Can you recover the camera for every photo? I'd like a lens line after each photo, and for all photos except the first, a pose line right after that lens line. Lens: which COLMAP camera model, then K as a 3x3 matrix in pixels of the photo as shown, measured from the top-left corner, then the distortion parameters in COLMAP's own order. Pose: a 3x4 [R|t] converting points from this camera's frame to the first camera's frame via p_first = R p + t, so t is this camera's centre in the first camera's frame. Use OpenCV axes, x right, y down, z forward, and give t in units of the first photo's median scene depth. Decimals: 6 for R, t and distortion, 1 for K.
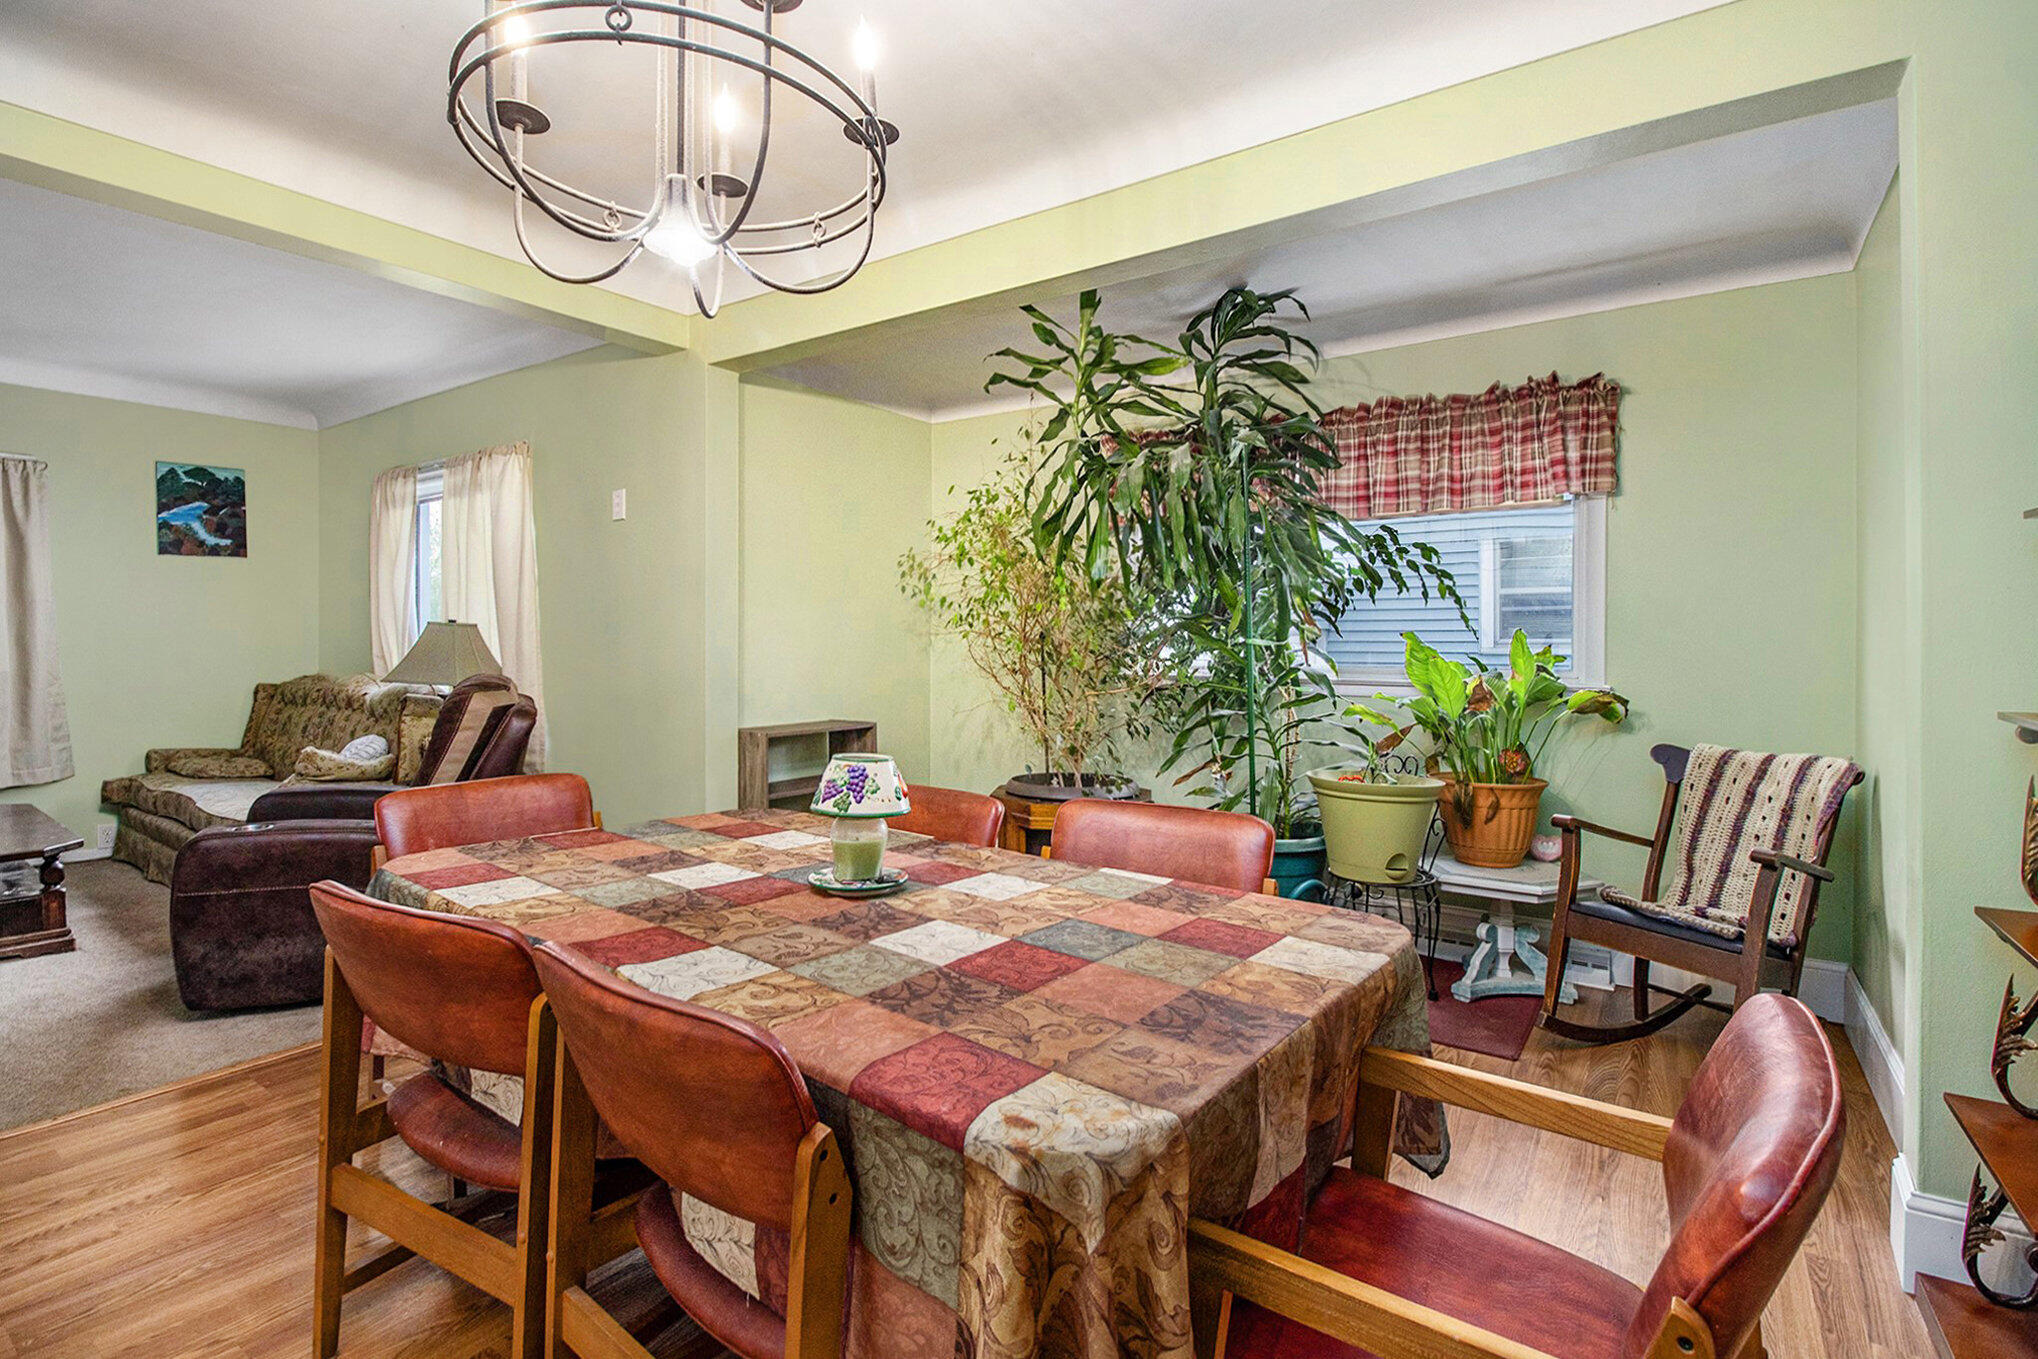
lens RADIAL K [[976.2, 0, 1023.5], [0, 976.2, 649.7], [0, 0, 1]] dist [0.002914, -0.014336]
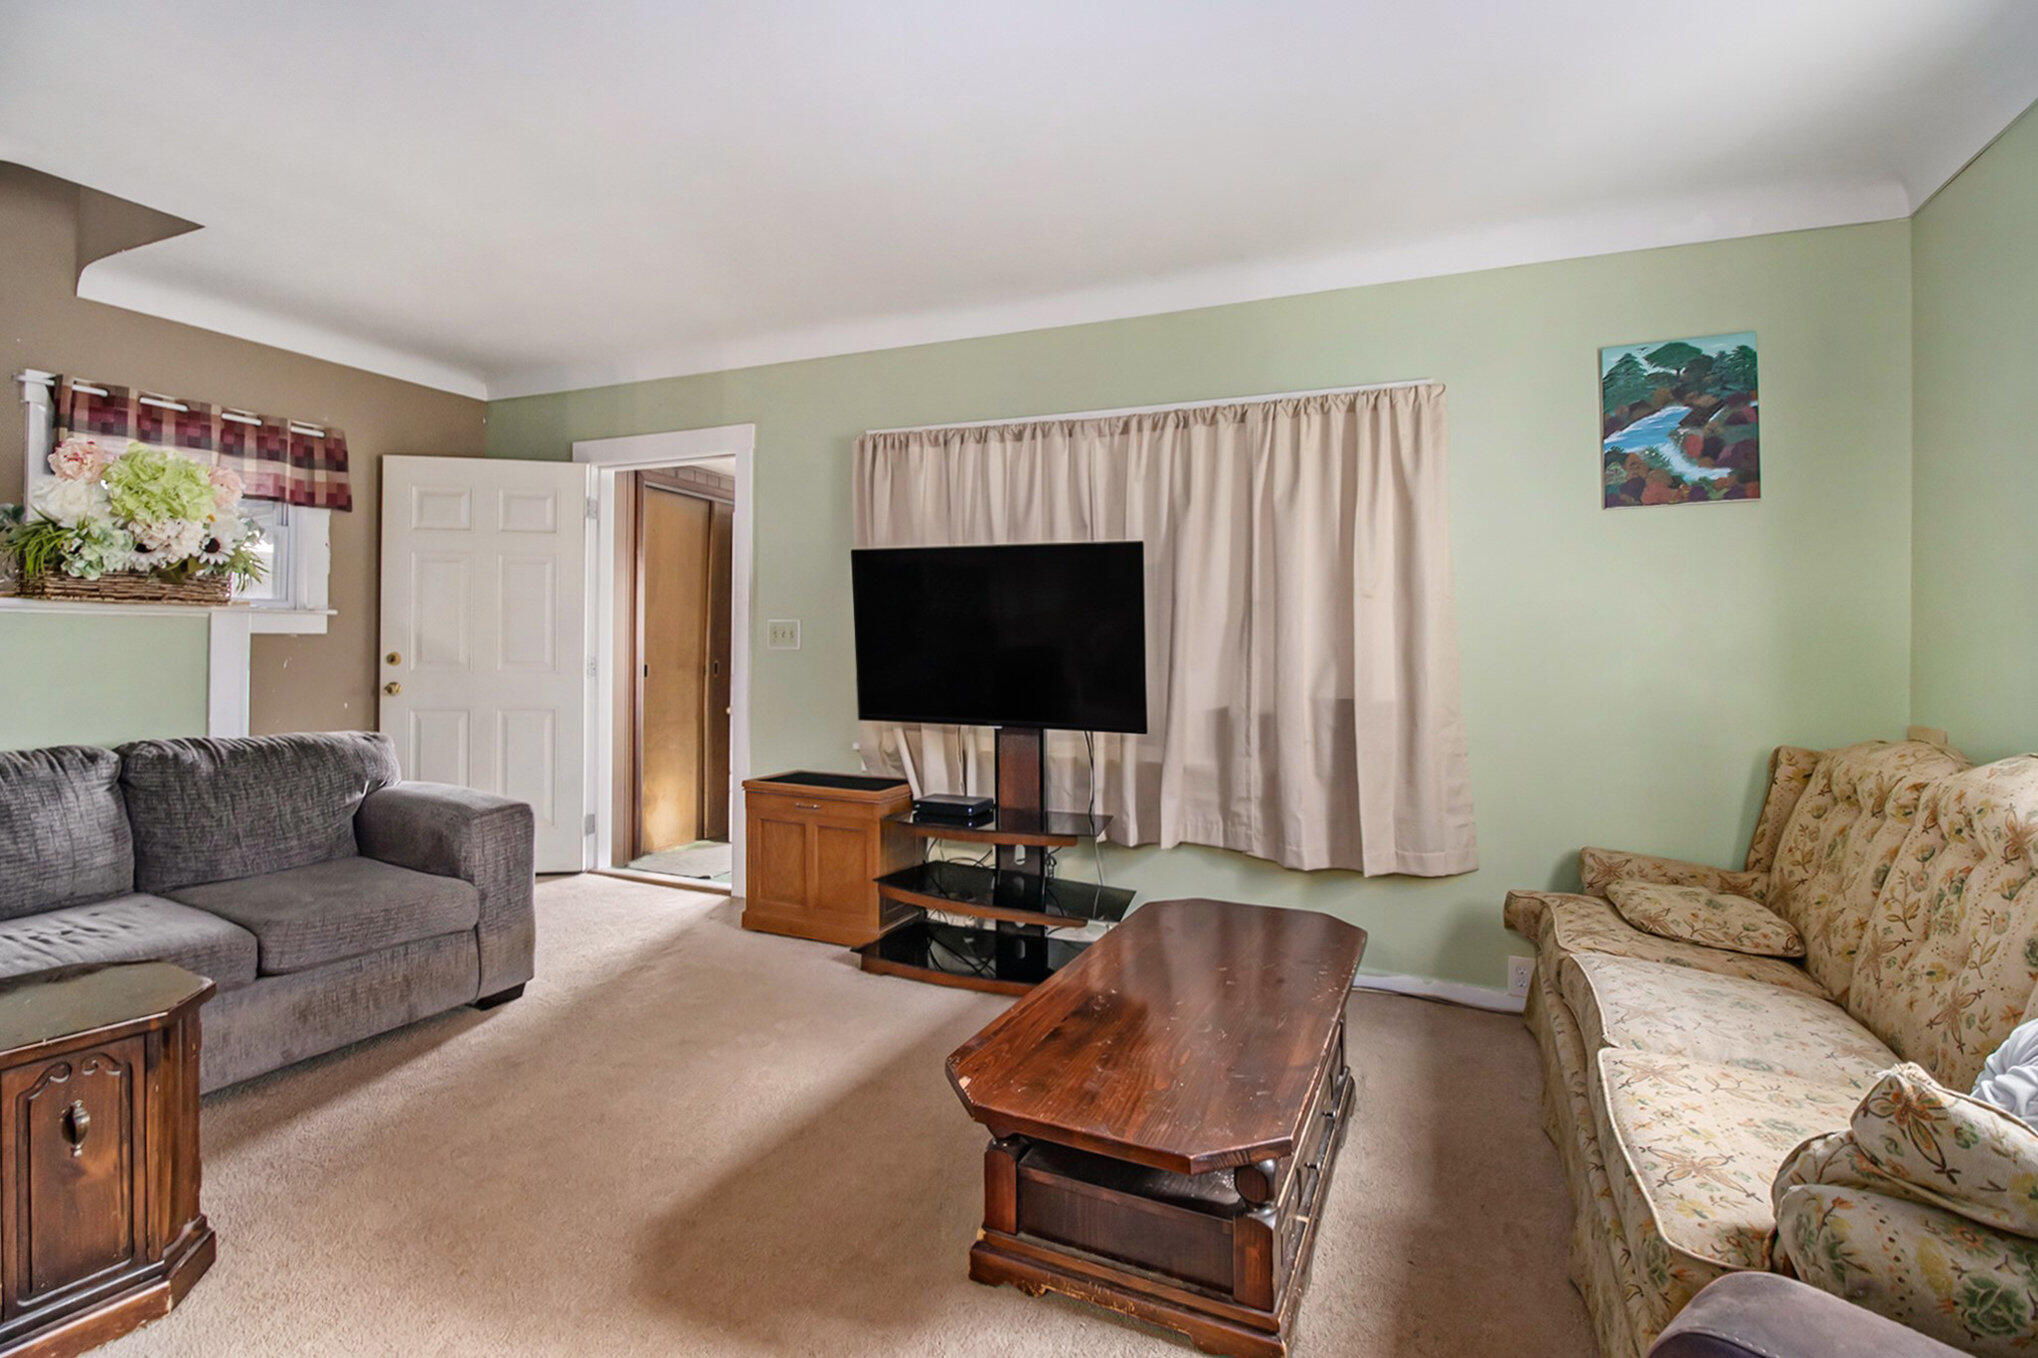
lens RADIAL K [[960.2, 0, 1022.3], [0, 960.2, 643.6], [0, 0, 1]] dist [0.000579, -0.000100]
pose [[0.202909, -0.001173, -0.979197, -0.407745], [-0.013373, 0.999903, -0.003969, -0.010909], [0.979106, 0.013900, 0.202874, 0.552905]]
